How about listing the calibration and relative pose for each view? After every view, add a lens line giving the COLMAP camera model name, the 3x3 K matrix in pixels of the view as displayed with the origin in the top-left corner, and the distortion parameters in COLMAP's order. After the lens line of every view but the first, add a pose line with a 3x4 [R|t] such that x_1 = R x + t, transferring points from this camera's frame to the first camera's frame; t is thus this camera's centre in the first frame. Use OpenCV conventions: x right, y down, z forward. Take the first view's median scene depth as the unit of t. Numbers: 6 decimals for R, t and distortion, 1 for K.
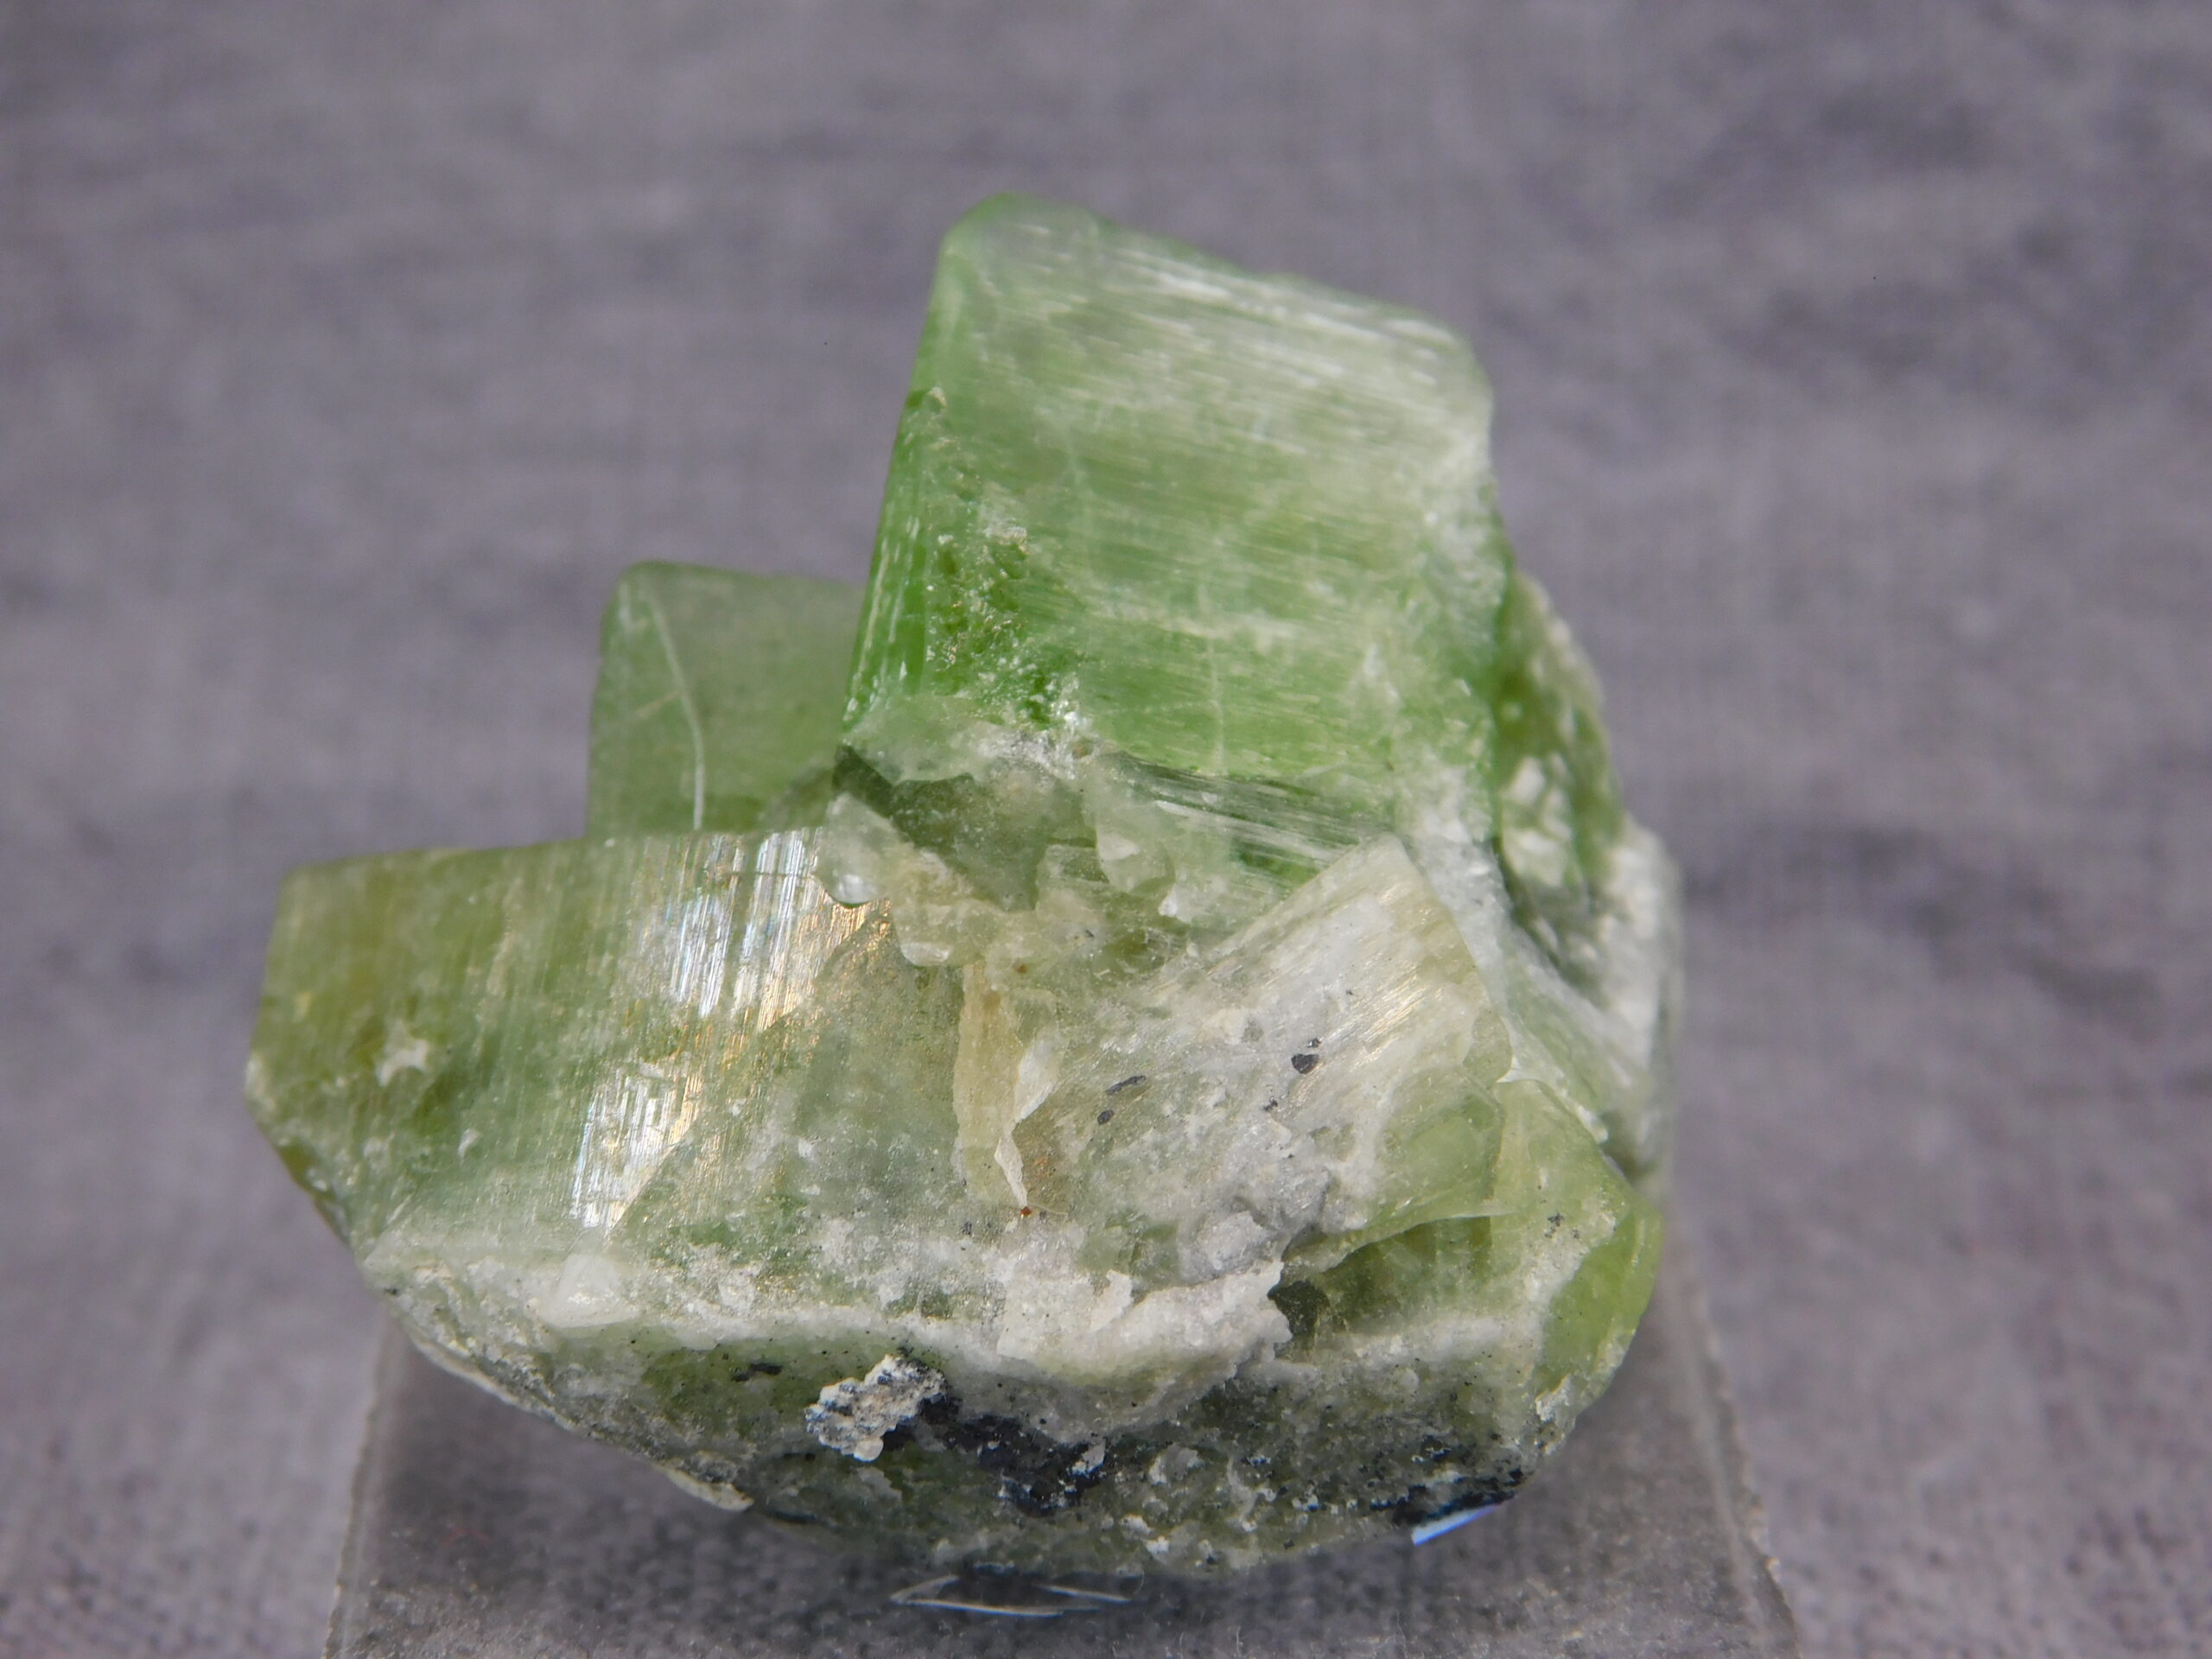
lens RADIAL K [[5332.4, 0, 1106.0], [0, 5332.4, 829.5], [0, 0, 1]] dist [-0.268027, -0.598217]
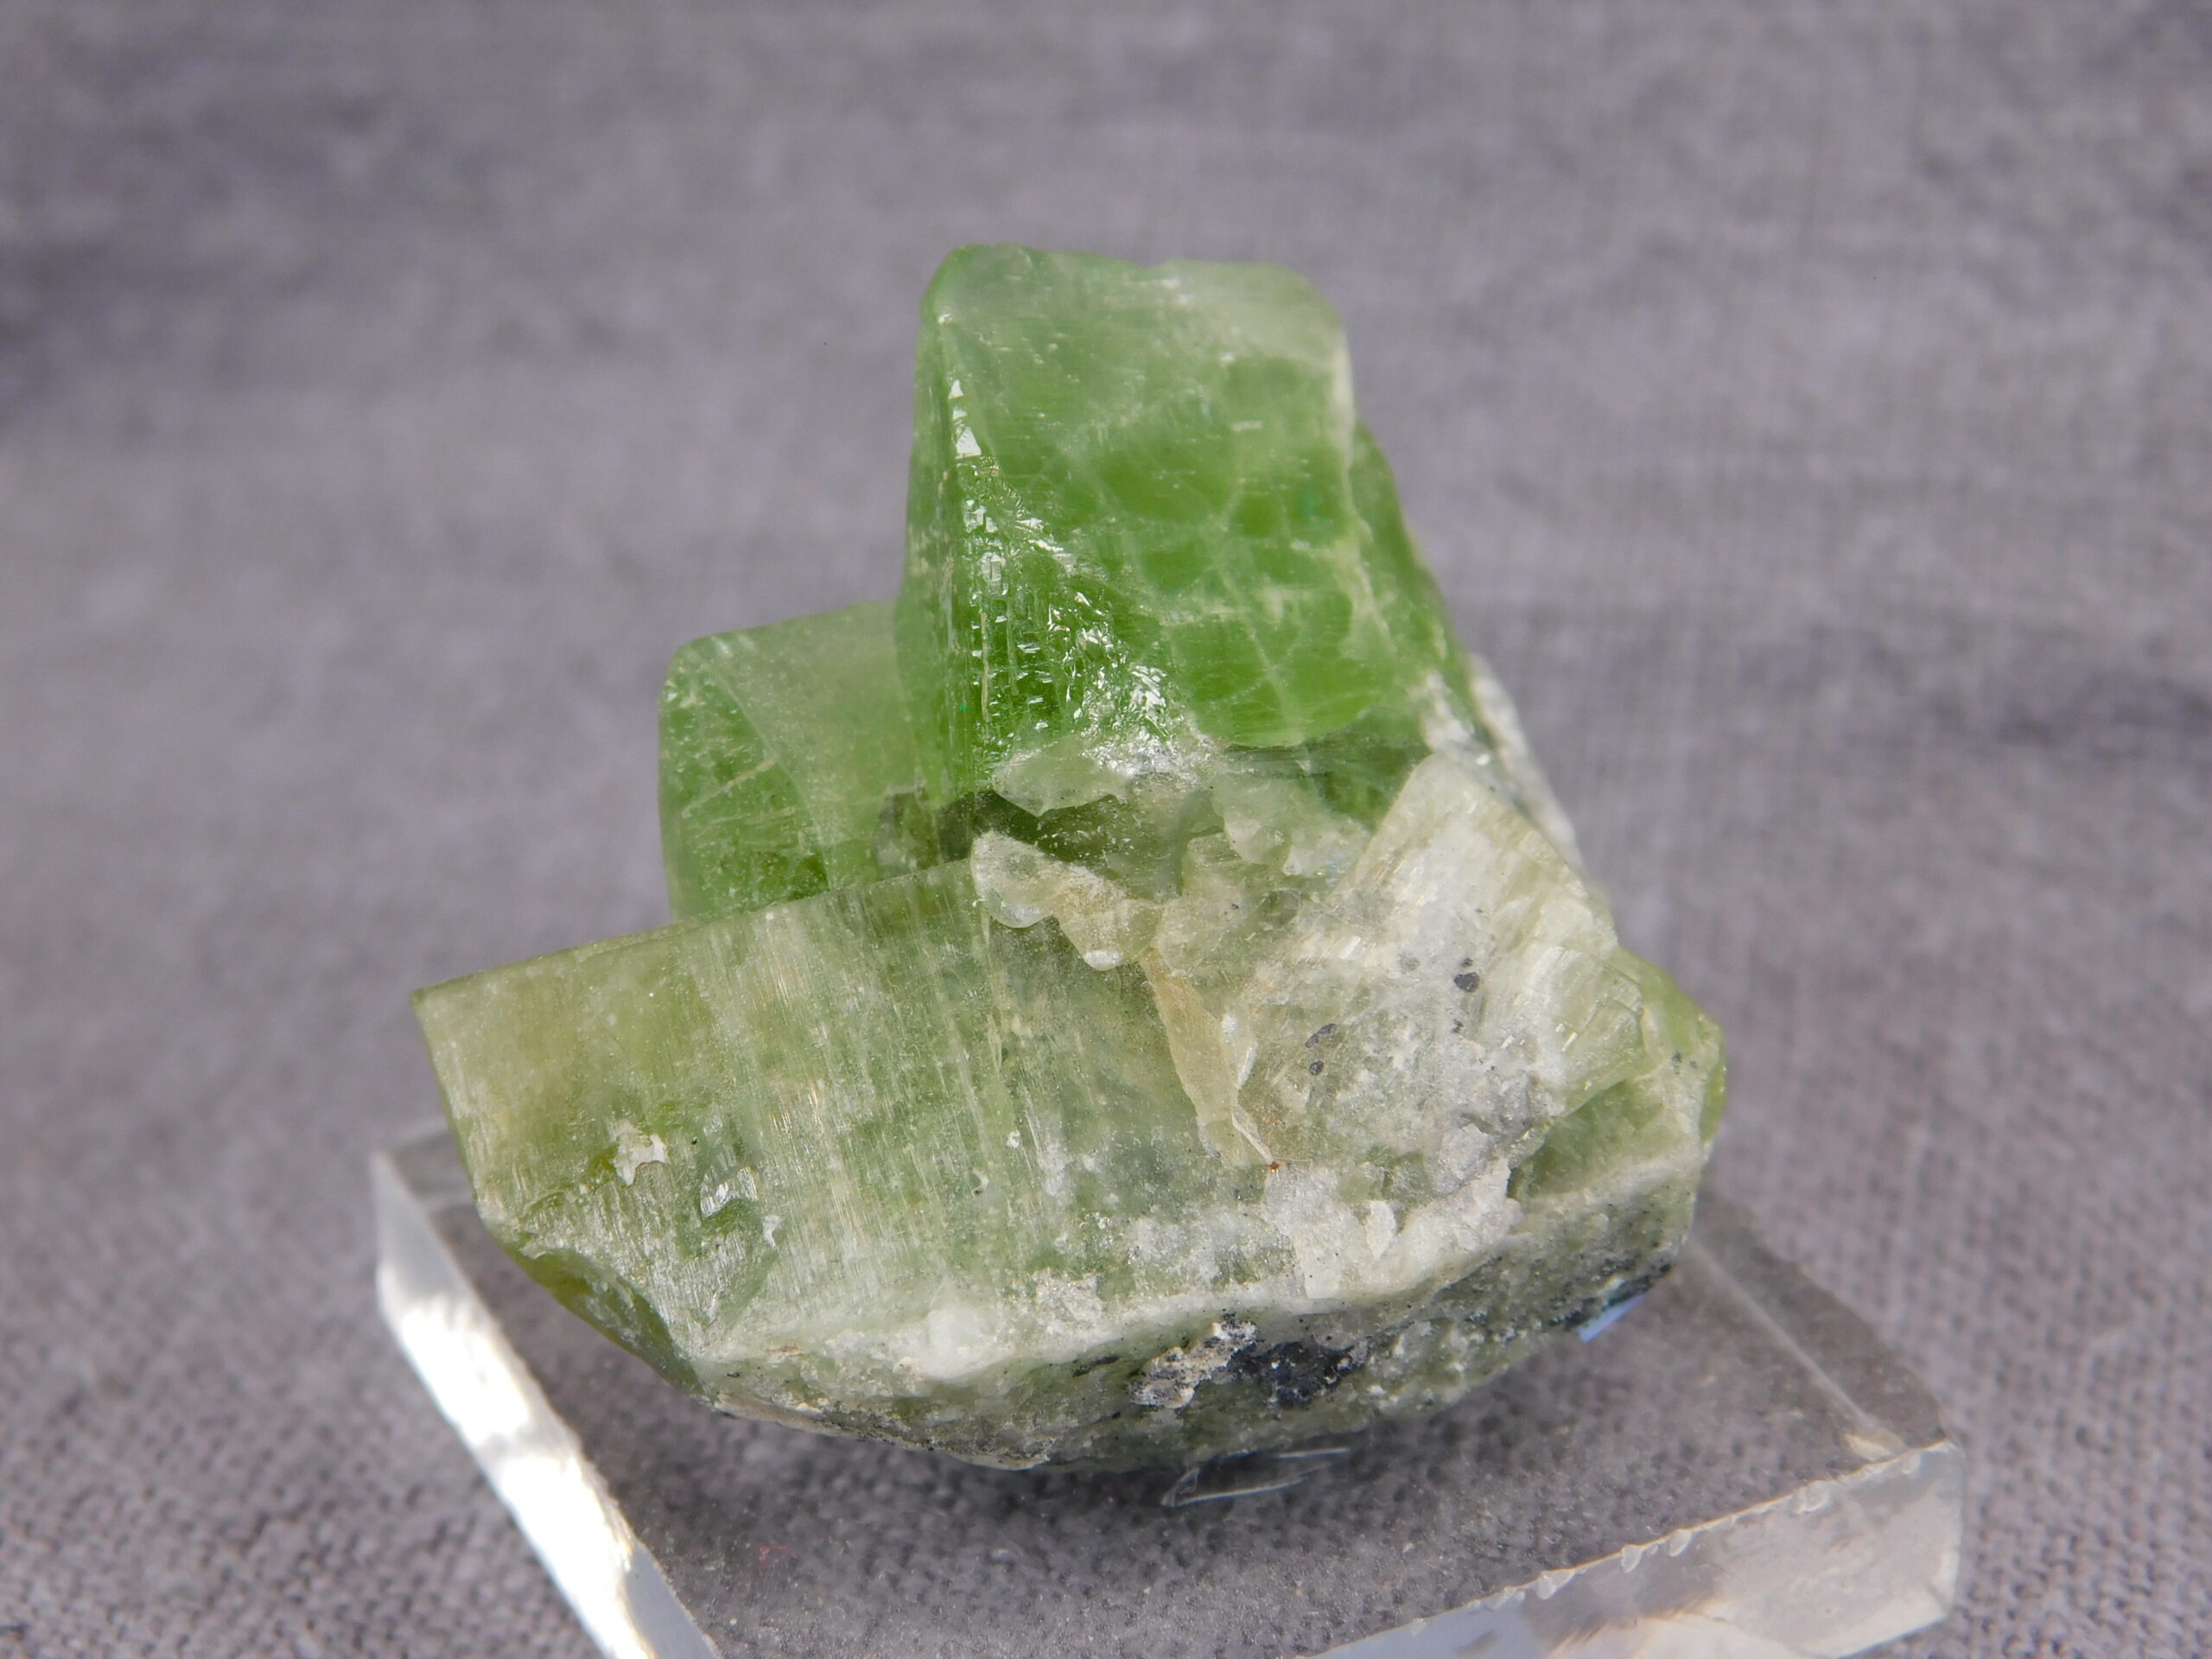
lens RADIAL K [[5332.4, 0, 1106.0], [0, 5332.4, 829.5], [0, 0, 1]] dist [-0.268027, -0.598217]
pose [[0.912343, -0.233991, 0.335974, -0.410182], [0.179136, 0.966016, 0.186341, -0.215112], [-0.368158, -0.109822, 0.923254, -0.036643]]
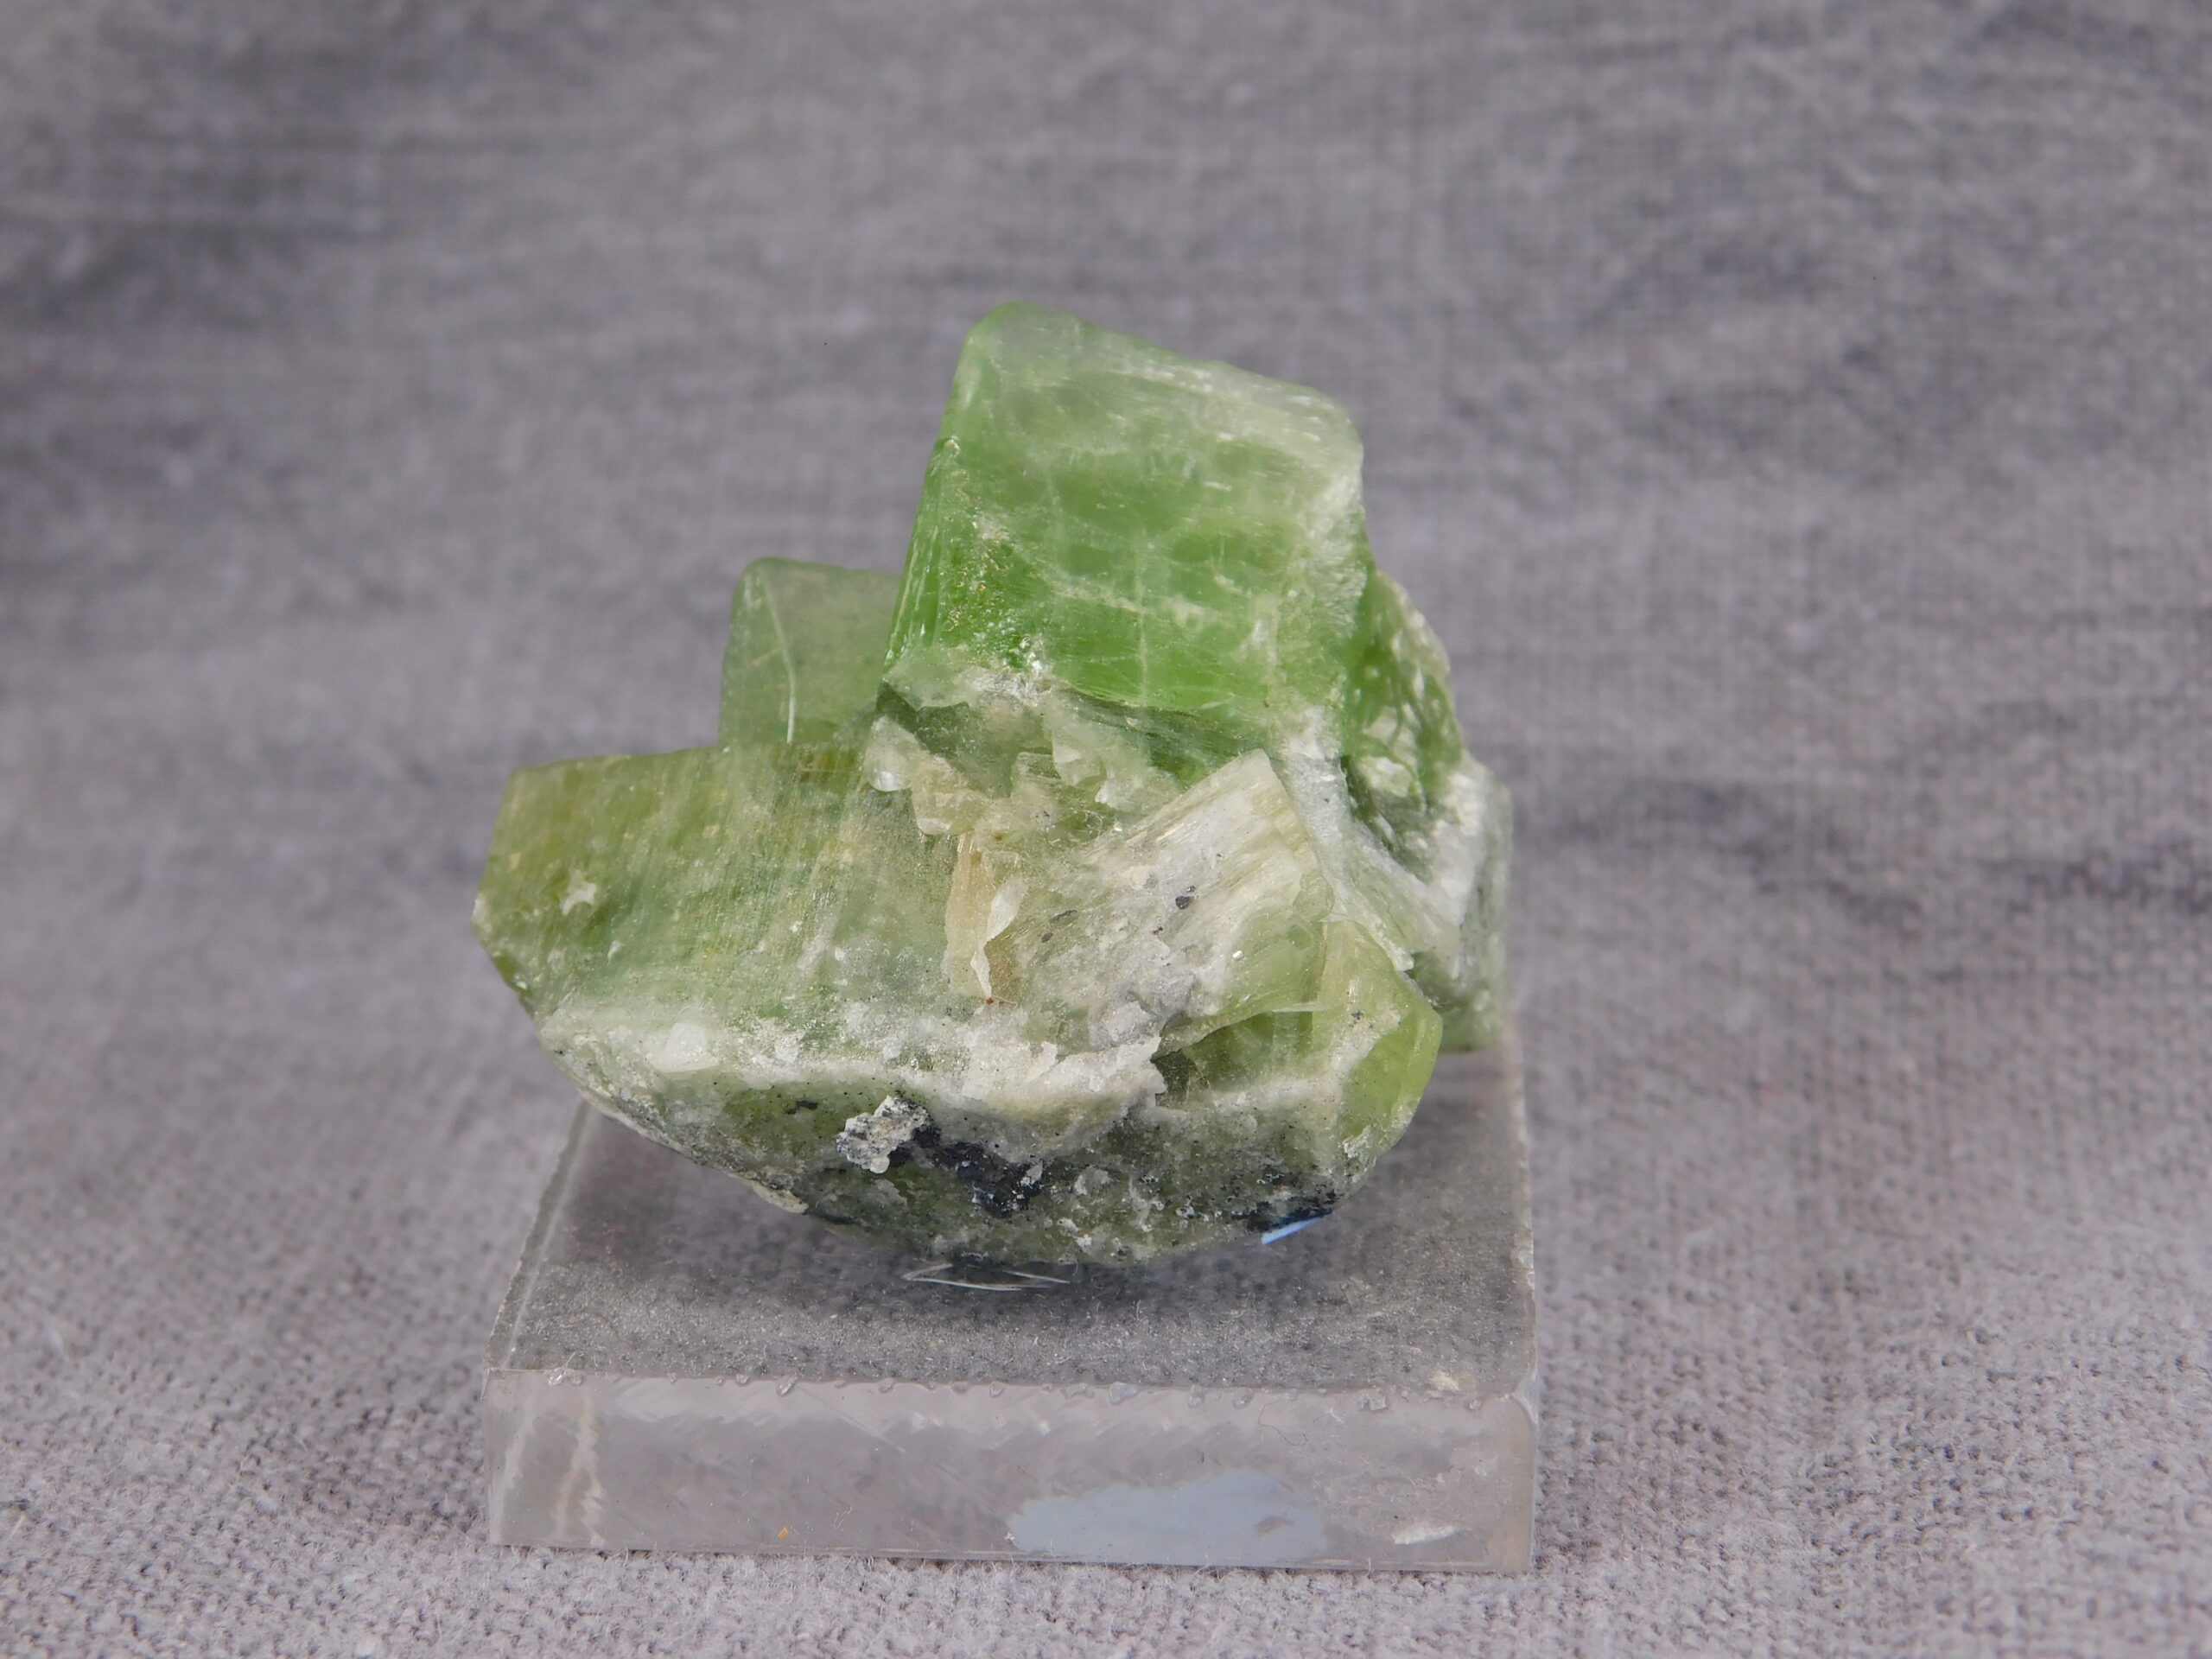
lens RADIAL K [[4618.8, 0, 1106.0], [0, 4618.8, 829.5], [0, 0, 1]] dist [-0.104349, -0.160705]
pose [[0.996251, 0.017047, -0.084813, 0.120312], [-0.018468, 0.999701, -0.015995, 0.043898], [0.084515, 0.017502, 0.996269, -0.245898]]
